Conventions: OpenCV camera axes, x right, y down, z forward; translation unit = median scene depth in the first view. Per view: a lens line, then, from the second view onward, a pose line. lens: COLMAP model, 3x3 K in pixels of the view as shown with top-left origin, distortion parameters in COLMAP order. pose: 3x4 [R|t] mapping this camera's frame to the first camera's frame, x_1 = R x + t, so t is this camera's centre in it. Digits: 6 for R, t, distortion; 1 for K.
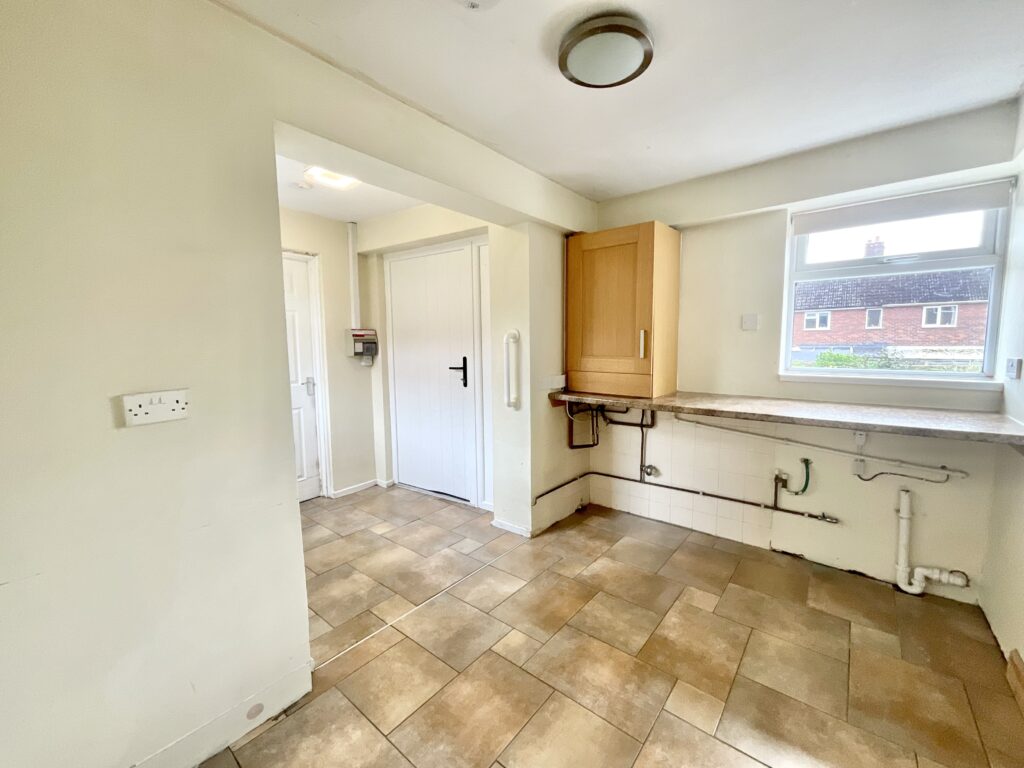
lens RADIAL K [[417.3, 0, 512.3], [0, 417.3, 383.4], [0, 0, 1]] dist [0.002814, 0.000218]
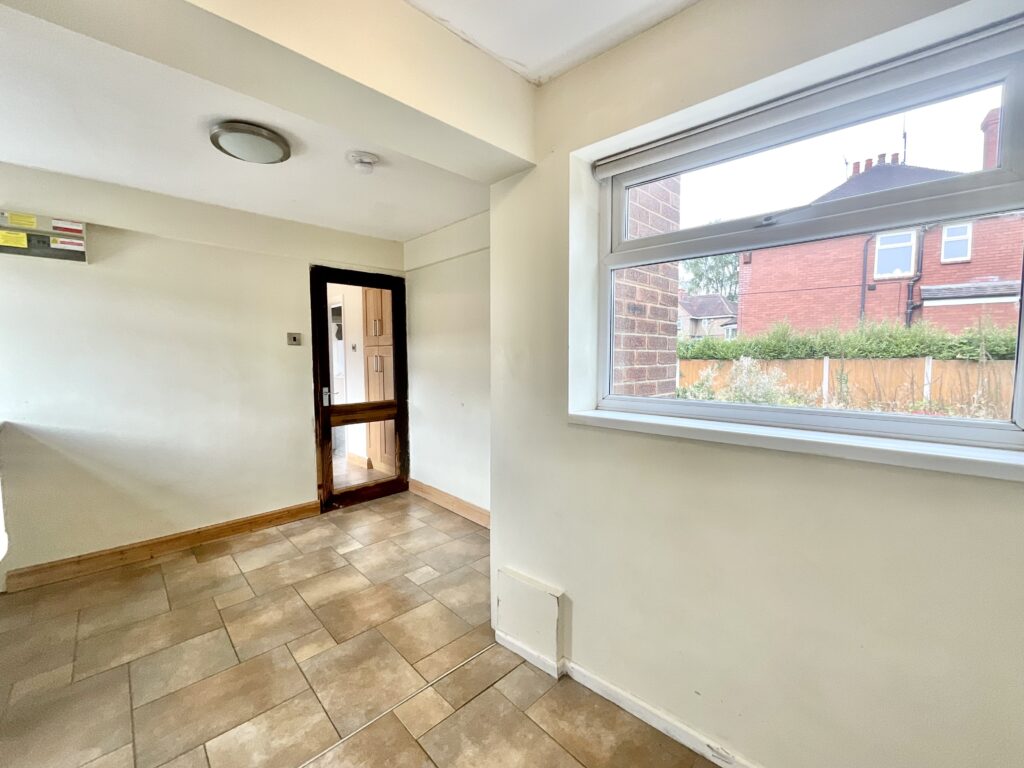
lens RADIAL K [[417.3, 0, 511.6], [0, 417.3, 382.5], [0, 0, 1]] dist [0.002814, 0.000218]
pose [[-0.992620, 0.008603, 0.120959, -0.635121], [0.027319, 0.987703, 0.153938, -0.166435], [-0.118147, 0.156106, -0.980649, 1.922862]]
